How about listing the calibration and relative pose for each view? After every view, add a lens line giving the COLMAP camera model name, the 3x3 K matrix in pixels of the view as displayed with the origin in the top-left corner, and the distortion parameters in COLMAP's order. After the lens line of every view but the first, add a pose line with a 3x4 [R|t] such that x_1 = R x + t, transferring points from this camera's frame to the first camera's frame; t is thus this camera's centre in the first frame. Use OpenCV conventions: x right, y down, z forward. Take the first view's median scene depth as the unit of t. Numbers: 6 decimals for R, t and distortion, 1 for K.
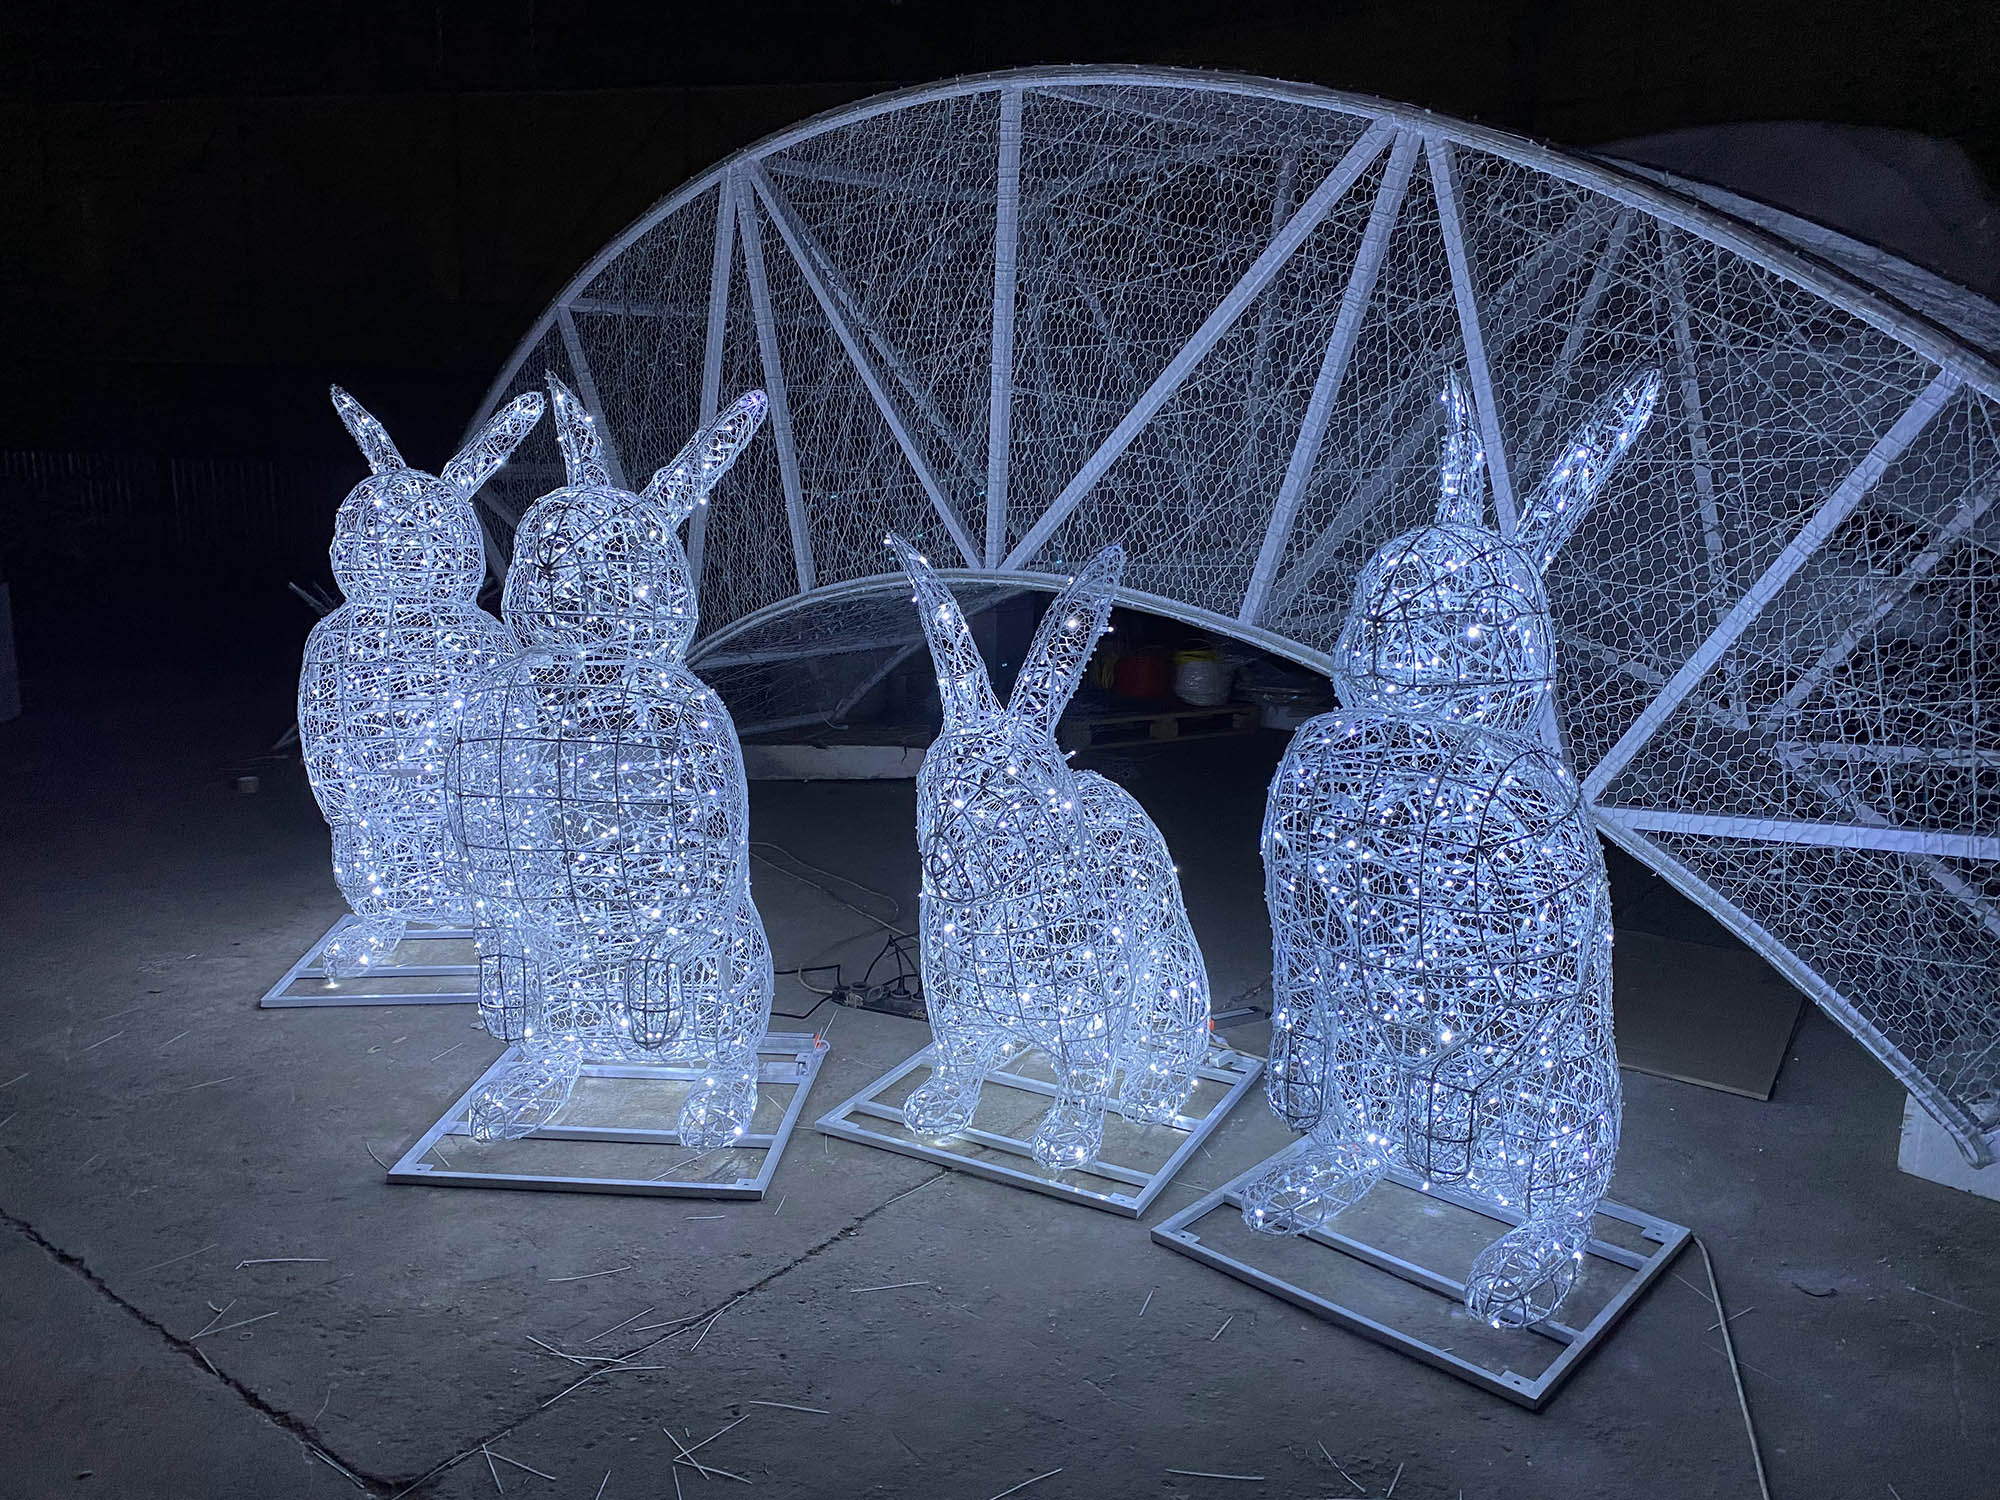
lens RADIAL K [[1530.7, 0, 1000.0], [0, 1530.7, 750.0], [0, 0, 1]] dist [0.058863, -0.098987]
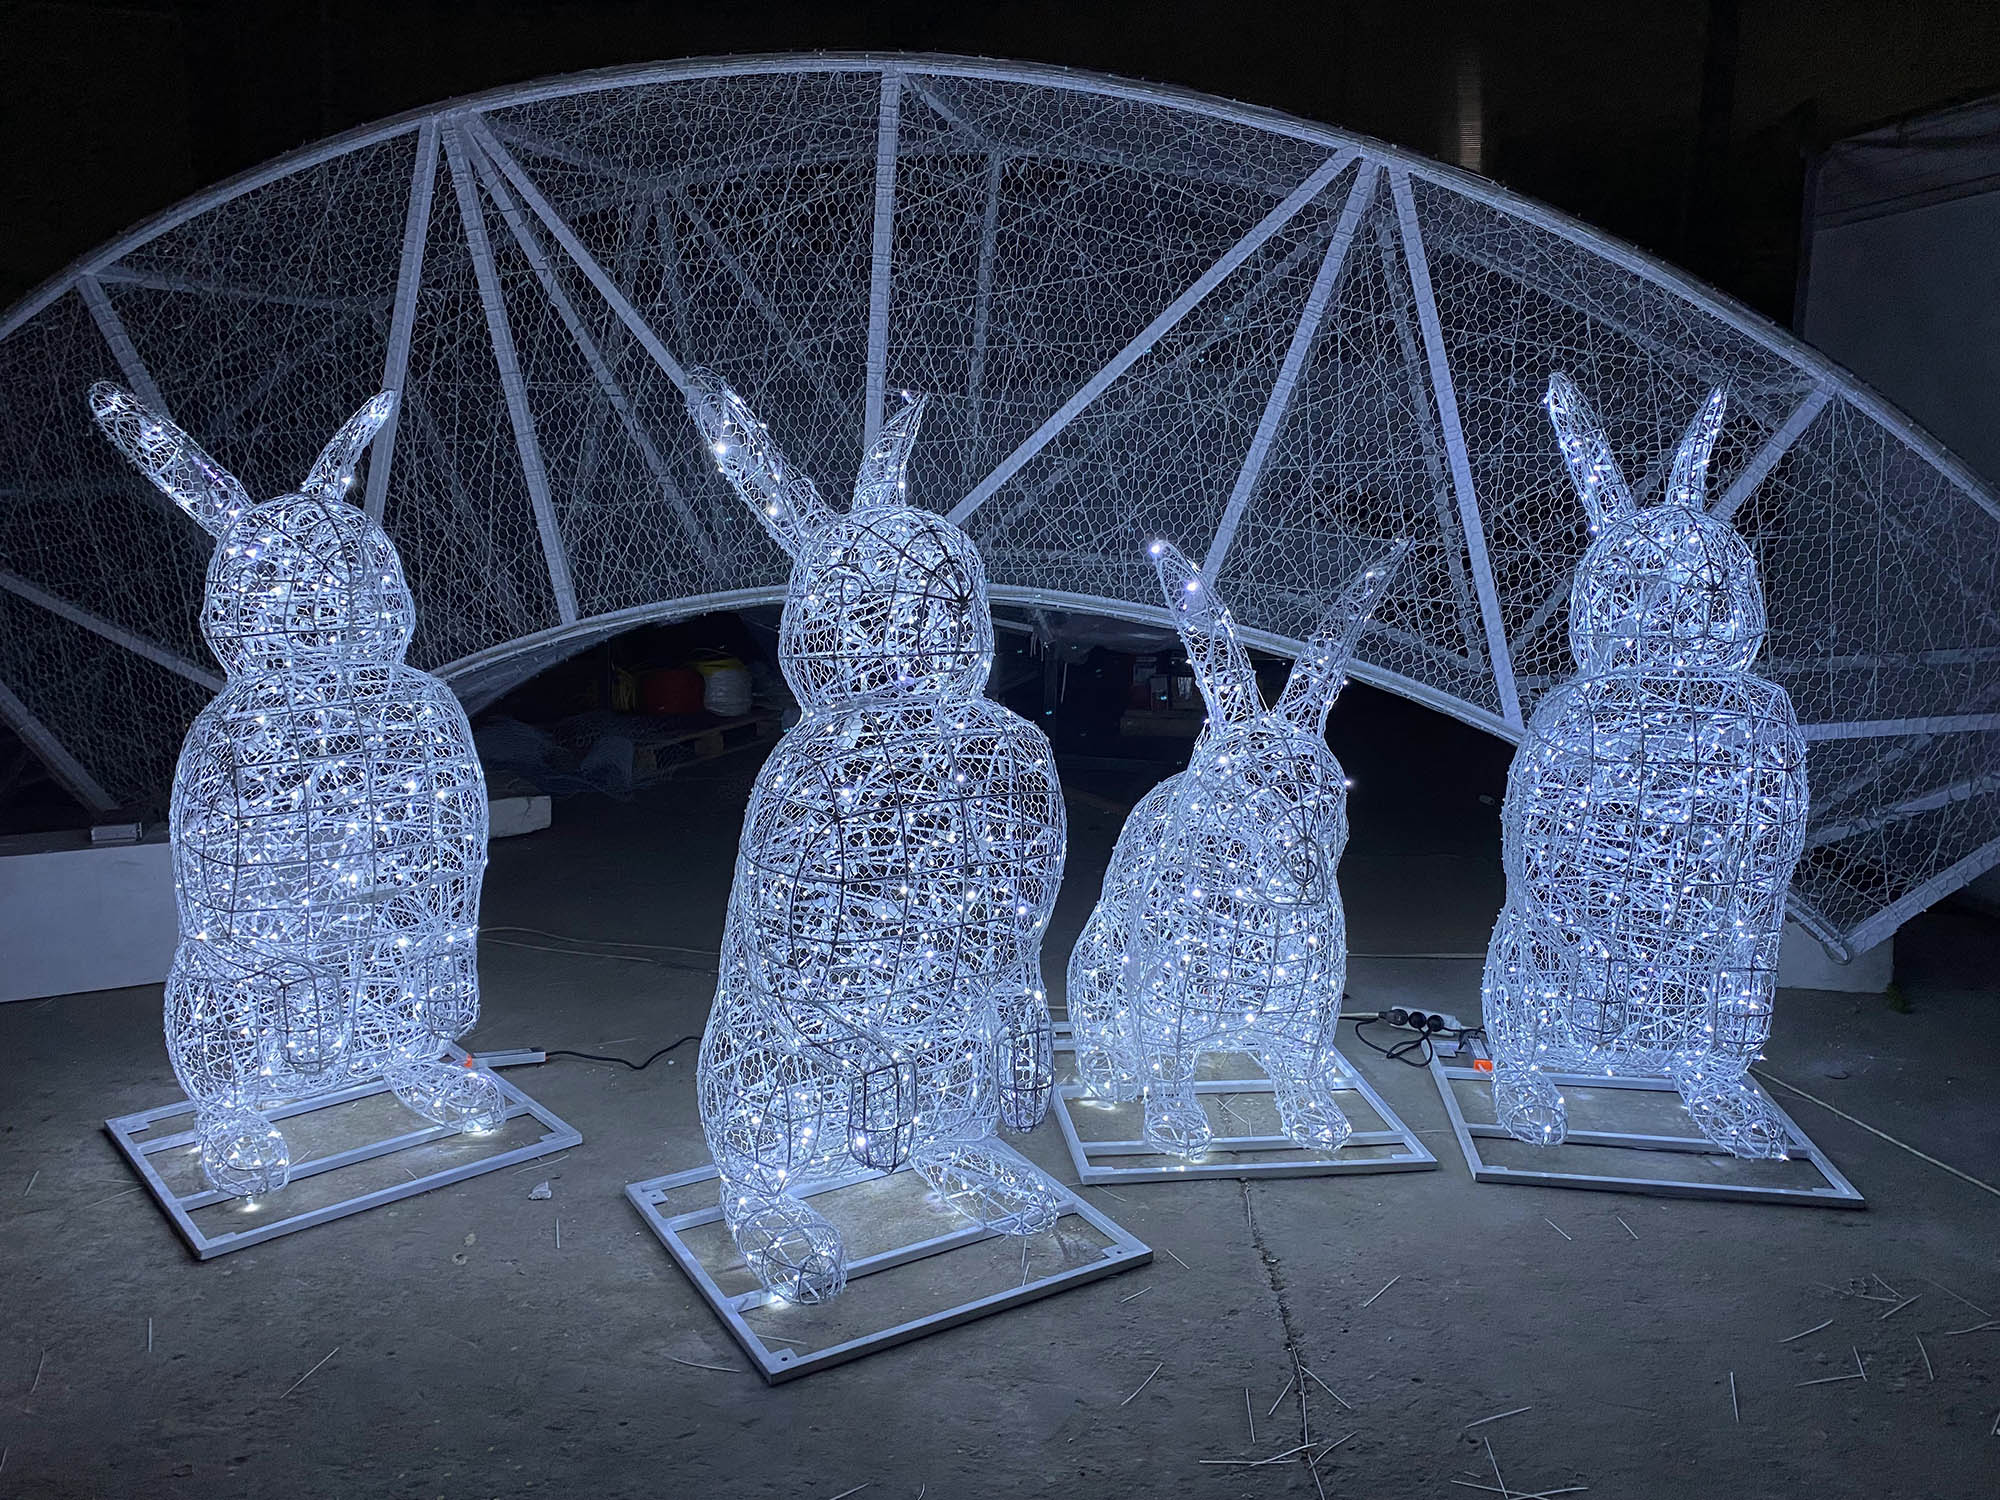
lens RADIAL K [[1530.7, 0, 1000.0], [0, 1530.7, 750.0], [0, 0, 1]] dist [0.058863, -0.098987]
pose [[0.825935, -0.123284, 0.550120, -0.552024], [0.123640, 0.991652, 0.036604, -0.046467], [-0.550040, 0.037784, 0.834283, 0.205441]]
